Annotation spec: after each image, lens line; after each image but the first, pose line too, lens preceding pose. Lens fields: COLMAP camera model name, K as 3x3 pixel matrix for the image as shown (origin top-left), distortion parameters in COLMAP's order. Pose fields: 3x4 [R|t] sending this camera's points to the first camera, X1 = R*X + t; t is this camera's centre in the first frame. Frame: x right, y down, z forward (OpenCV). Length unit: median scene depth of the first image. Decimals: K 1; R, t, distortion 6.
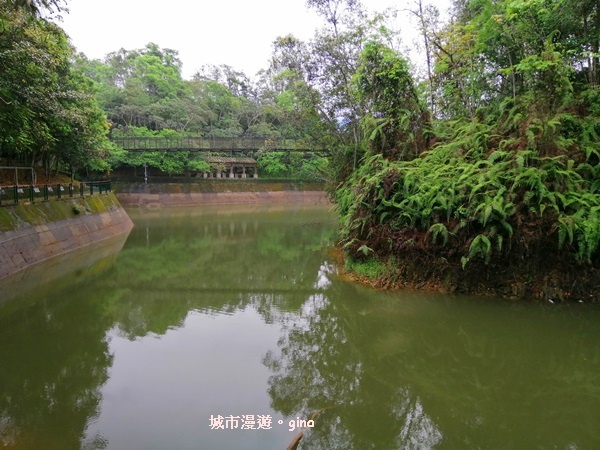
lens RADIAL K [[457.8, 0, 303.1], [0, 457.8, 223.1], [0, 0, 1]] dist [0.014587, -0.037704]
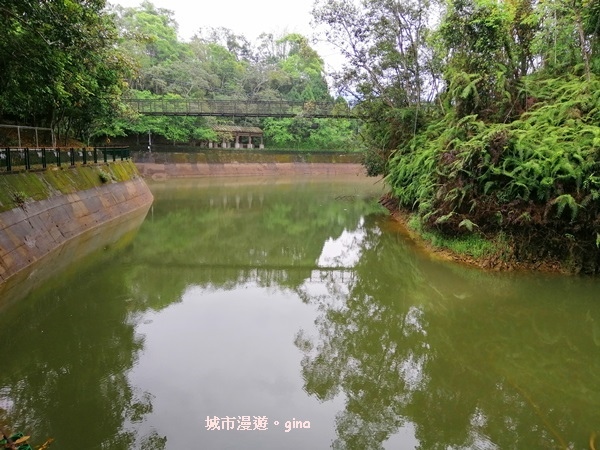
lens RADIAL K [[457.8, 0, 297.5], [0, 457.8, 226.2], [0, 0, 1]] dist [0.014587, -0.037704]
pose [[0.999356, 0.005588, 0.035458, -0.117297], [-0.007774, 0.998056, 0.061831, 0.005410], [-0.035044, -0.062067, 0.997457, 0.076291]]
